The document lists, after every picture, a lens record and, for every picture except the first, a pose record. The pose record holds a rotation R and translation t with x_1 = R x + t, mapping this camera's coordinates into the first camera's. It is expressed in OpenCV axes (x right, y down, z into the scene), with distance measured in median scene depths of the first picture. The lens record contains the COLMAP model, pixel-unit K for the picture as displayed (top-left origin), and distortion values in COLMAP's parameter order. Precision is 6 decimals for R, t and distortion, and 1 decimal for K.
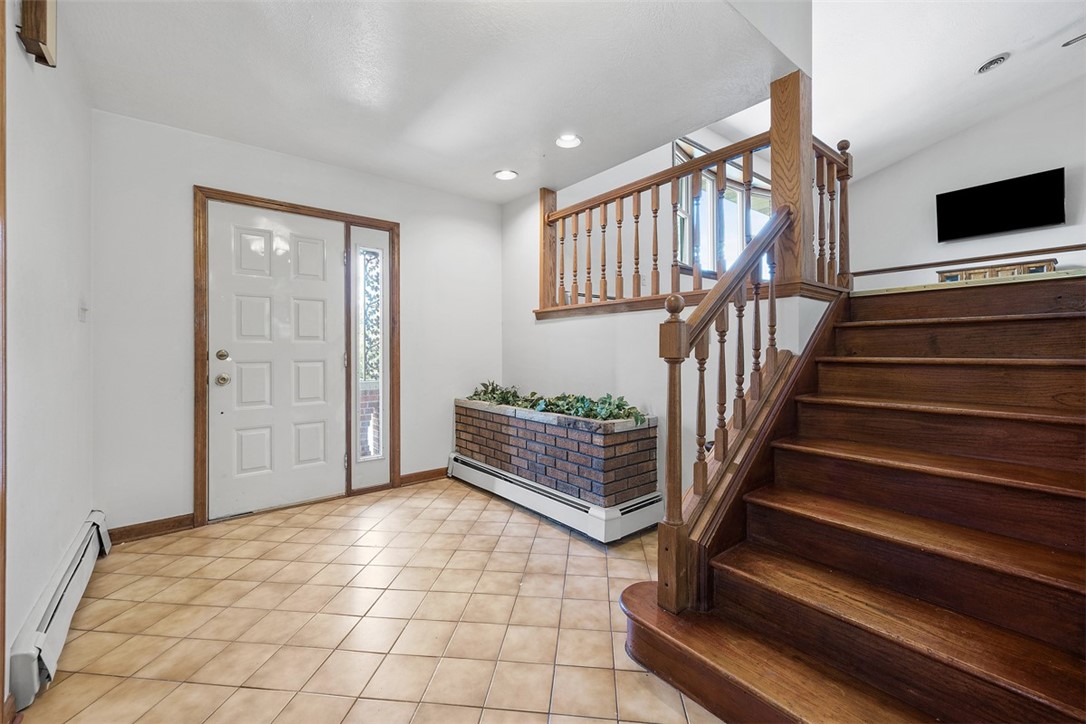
lens RADIAL K [[437.4, 0, 543.6], [0, 437.4, 351.7], [0, 0, 1]] dist [-0.003201, 0.000060]
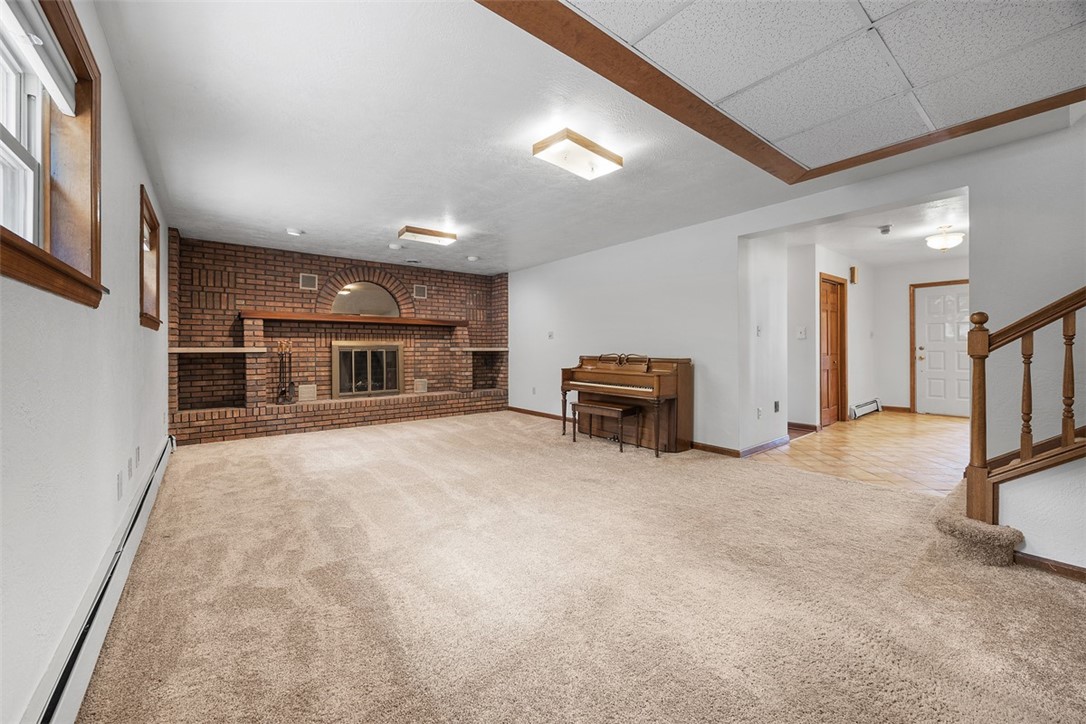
lens RADIAL K [[414.4, 0, 541.0], [0, 414.4, 348.1], [0, 0, 1]] dist [-0.007026, 0.000464]
pose [[-0.012556, 0.006778, -0.999898, 1.675332], [0.006969, 0.999953, 0.006691, -0.024387], [0.999897, -0.006884, -0.012603, -1.171381]]
